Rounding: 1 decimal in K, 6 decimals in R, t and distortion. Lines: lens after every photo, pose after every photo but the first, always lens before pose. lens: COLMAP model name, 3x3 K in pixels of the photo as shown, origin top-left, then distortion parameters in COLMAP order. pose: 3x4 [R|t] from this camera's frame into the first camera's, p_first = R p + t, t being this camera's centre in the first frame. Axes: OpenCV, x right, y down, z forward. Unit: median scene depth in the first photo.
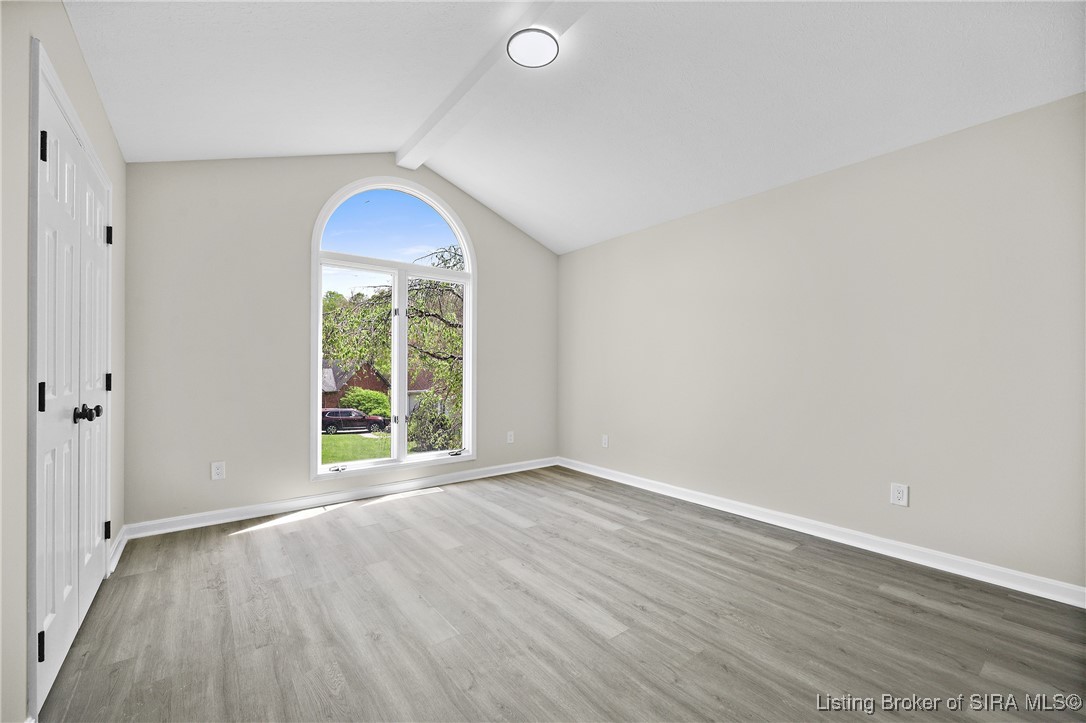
lens RADIAL K [[438.6, 0, 541.8], [0, 438.6, 366.8], [0, 0, 1]] dist [-0.000329, -0.000762]
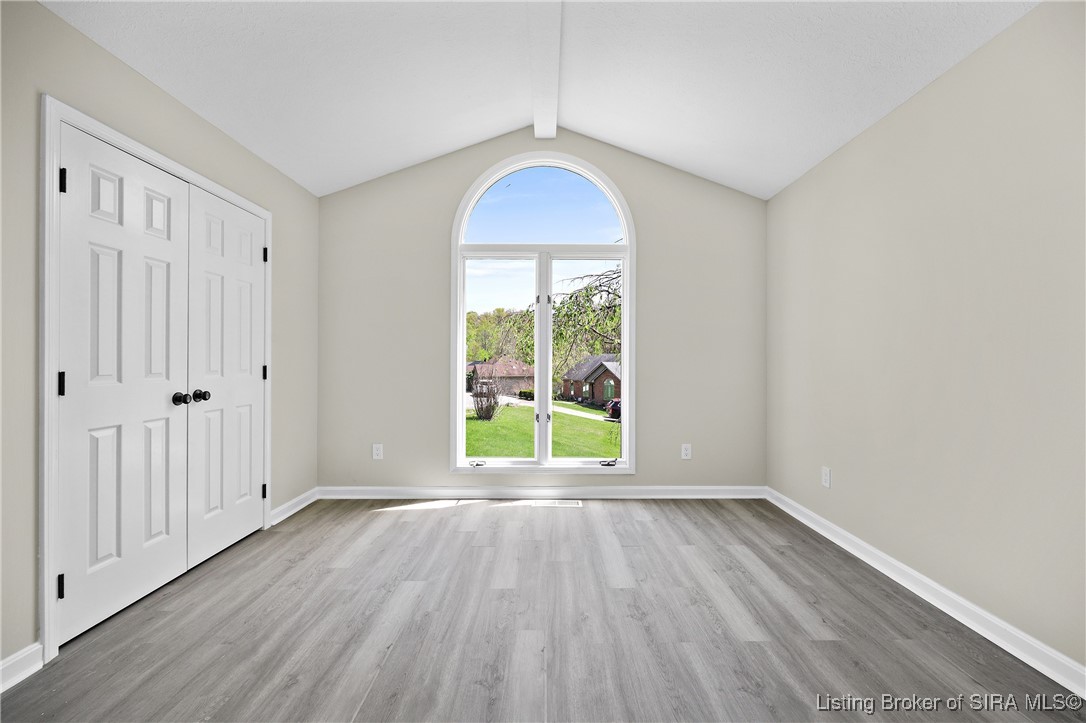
lens RADIAL K [[438.6, 0, 544.3], [0, 438.6, 359.3], [0, 0, 1]] dist [-0.000329, -0.000762]
pose [[0.792471, -0.004933, -0.609890, 0.264675], [0.003498, 0.999988, -0.003543, 0.003364], [0.609900, 0.000674, 0.792478, 0.327186]]
